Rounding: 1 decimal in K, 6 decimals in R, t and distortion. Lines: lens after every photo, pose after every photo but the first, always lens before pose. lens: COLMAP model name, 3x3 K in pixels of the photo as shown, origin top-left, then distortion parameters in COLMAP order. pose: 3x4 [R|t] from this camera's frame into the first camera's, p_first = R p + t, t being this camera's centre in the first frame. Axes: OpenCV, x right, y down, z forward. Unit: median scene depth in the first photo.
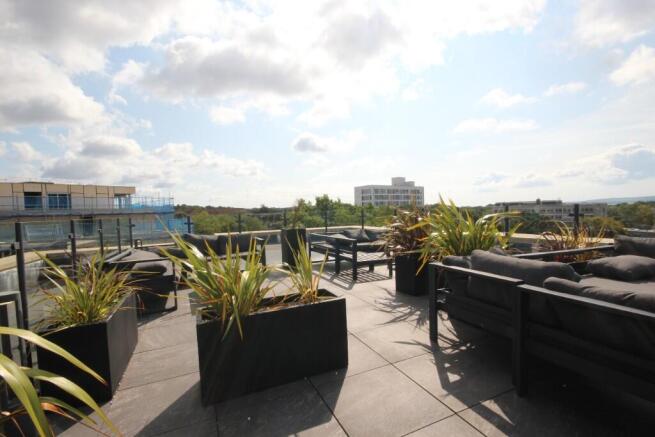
lens RADIAL K [[303.8, 0, 327.5], [0, 303.8, 218.5], [0, 0, 1]] dist [-0.001194, -0.000084]
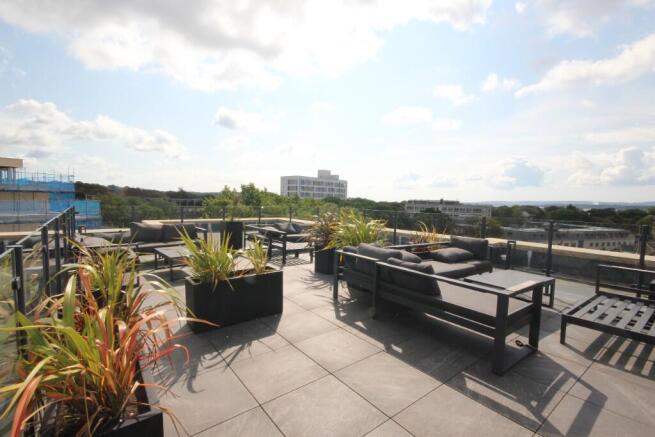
lens RADIAL K [[303.8, 0, 327.5], [0, 303.8, 218.5], [0, 0, 1]] dist [-0.001194, -0.000084]
pose [[0.968705, 0.040656, 0.244861, -0.047291], [-0.049034, 0.998399, 0.028214, -0.029435], [-0.243322, -0.039338, 0.969148, -0.244777]]
